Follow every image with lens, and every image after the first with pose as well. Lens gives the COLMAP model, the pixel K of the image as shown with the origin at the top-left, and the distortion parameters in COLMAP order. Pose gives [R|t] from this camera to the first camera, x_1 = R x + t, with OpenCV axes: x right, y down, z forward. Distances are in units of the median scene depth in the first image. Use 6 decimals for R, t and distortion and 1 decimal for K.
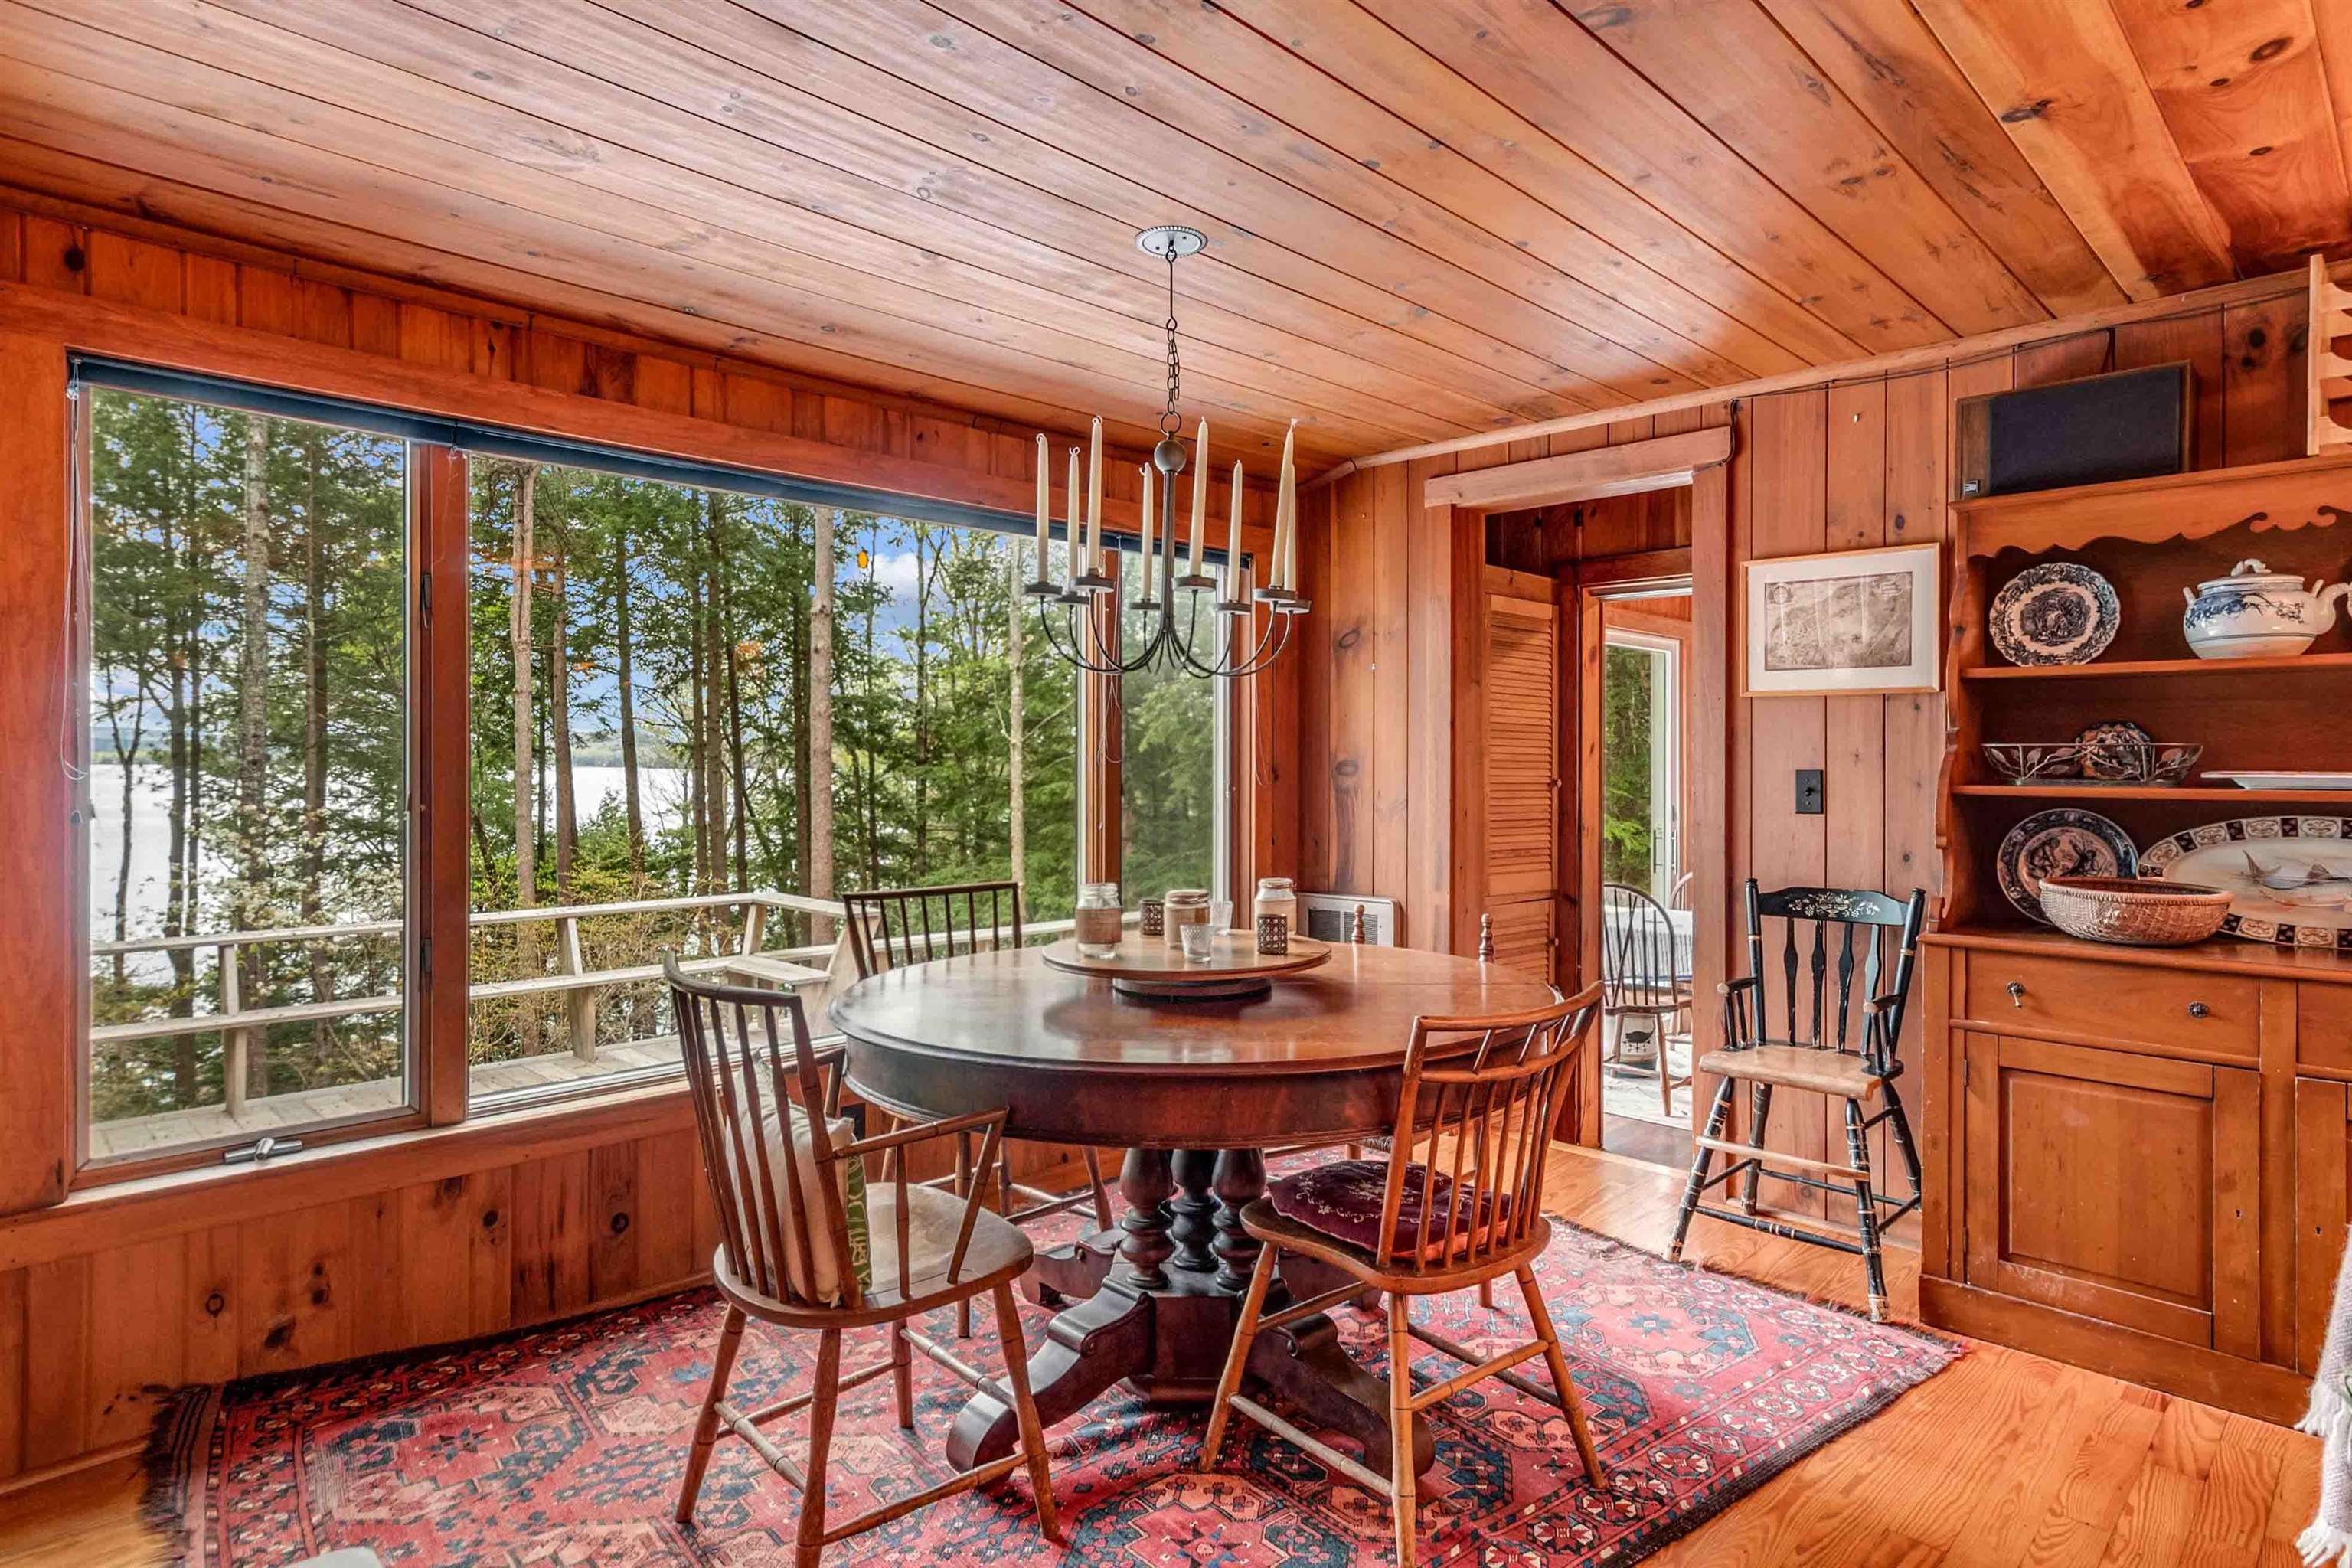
lens RADIAL K [[1315.6, 0, 1230.8], [0, 1315.6, 748.3], [0, 0, 1]] dist [0.002264, 0.012165]
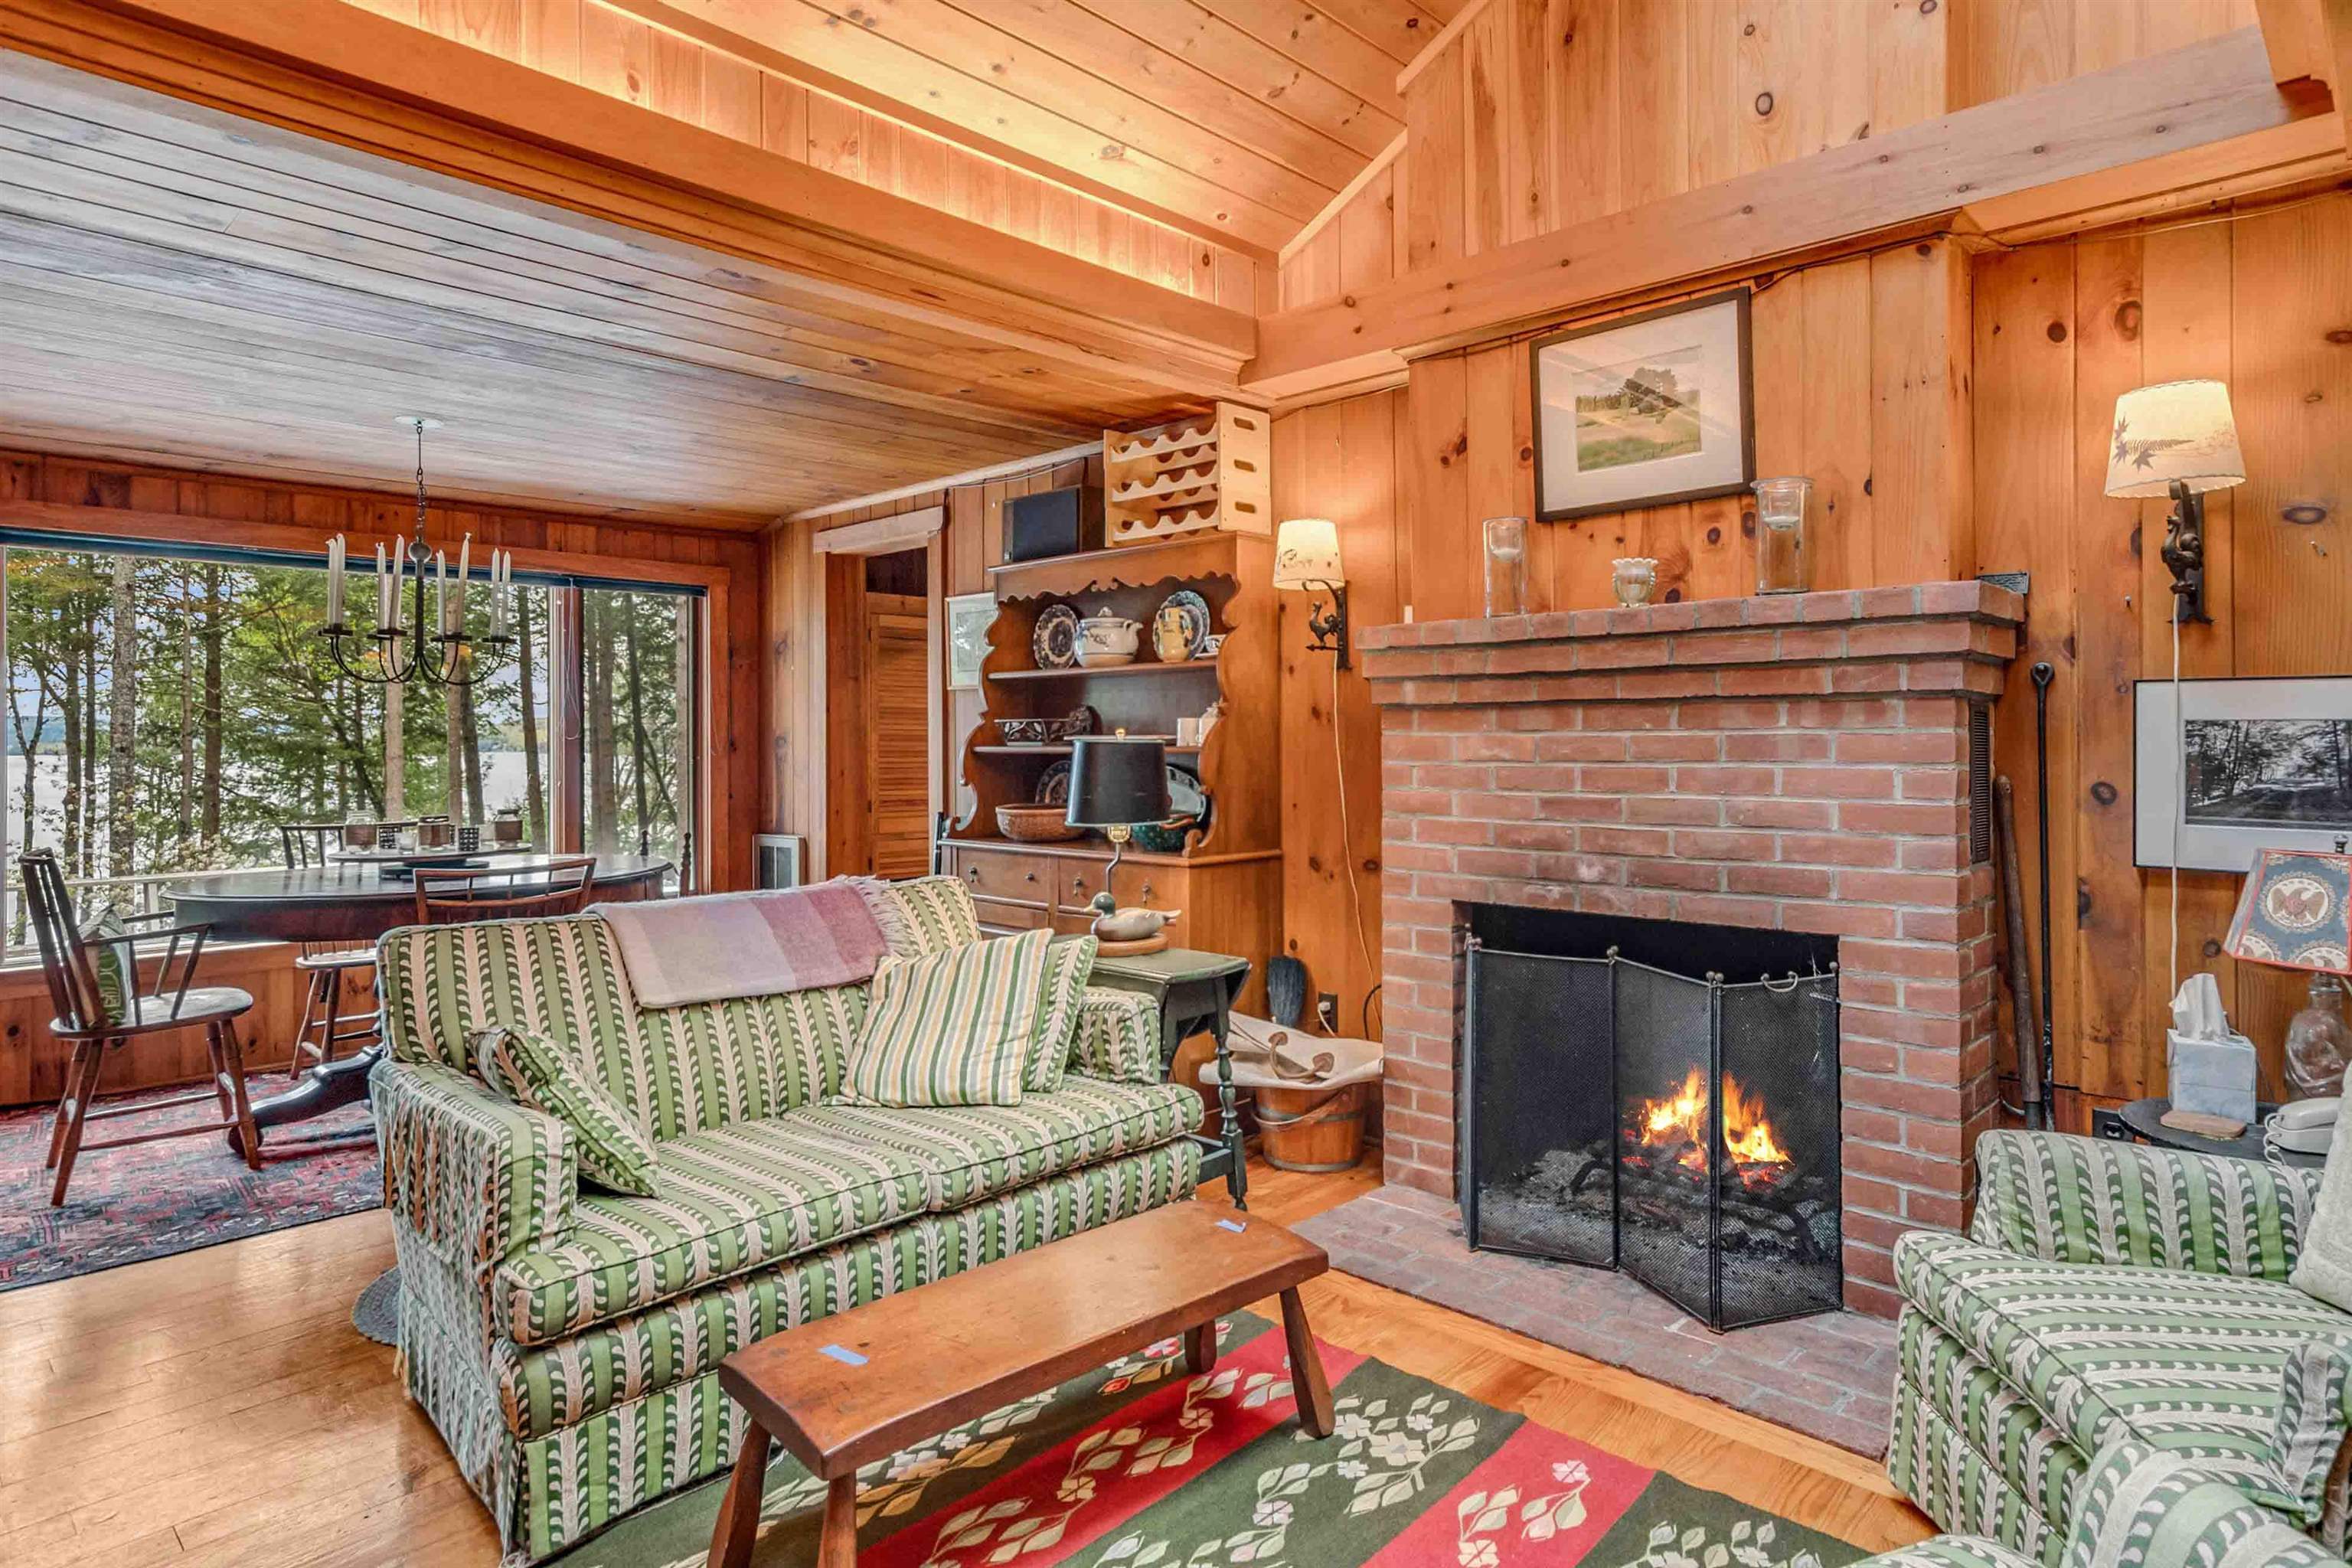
lens RADIAL K [[1315.6, 0, 1216.6], [0, 1315.6, 719.0], [0, 0, 1]] dist [0.002264, 0.012165]
pose [[0.999722, -0.009981, 0.021369, 0.539947], [0.010113, 0.999931, -0.006050, 0.004645], [-0.021307, 0.006264, 0.999753, -0.397107]]
